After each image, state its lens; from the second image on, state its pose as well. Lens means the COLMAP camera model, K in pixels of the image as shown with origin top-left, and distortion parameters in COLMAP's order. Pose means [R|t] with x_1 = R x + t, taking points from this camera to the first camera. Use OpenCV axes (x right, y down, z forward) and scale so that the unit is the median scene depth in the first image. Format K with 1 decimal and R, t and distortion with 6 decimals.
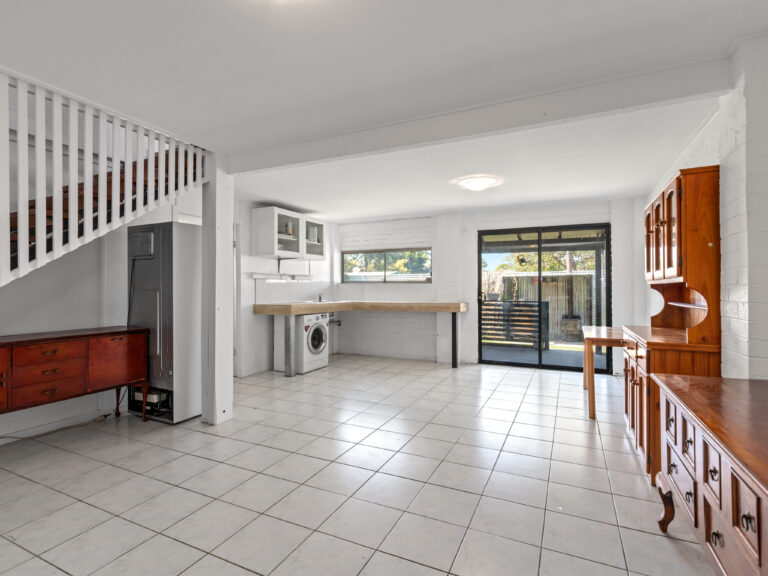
lens RADIAL K [[389.3, 0, 385.3], [0, 389.3, 285.6], [0, 0, 1]] dist [0.004735, 0.001570]
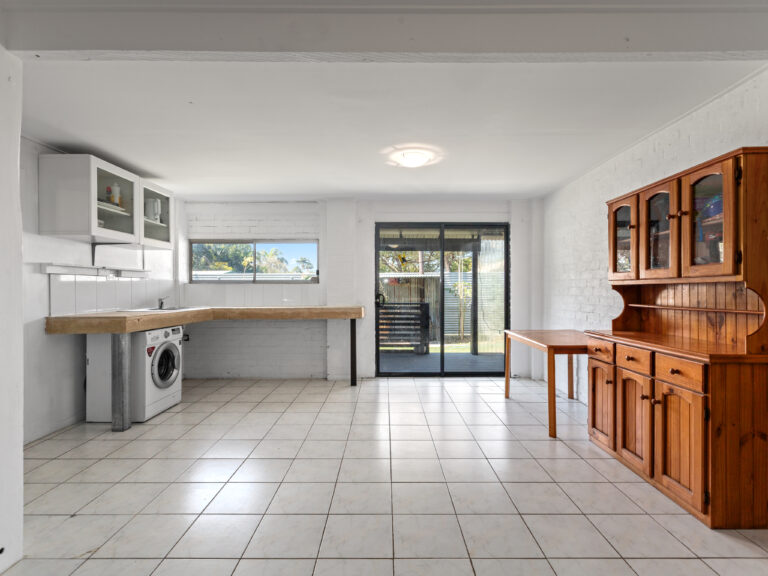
lens RADIAL K [[389.3, 0, 383.6], [0, 389.3, 291.4], [0, 0, 1]] dist [0.004735, 0.001570]
pose [[0.904193, -0.002955, 0.427115, -0.120633], [-0.001747, 0.999942, 0.010617, 0.001763], [-0.427121, -0.010345, 0.904135, 0.230433]]
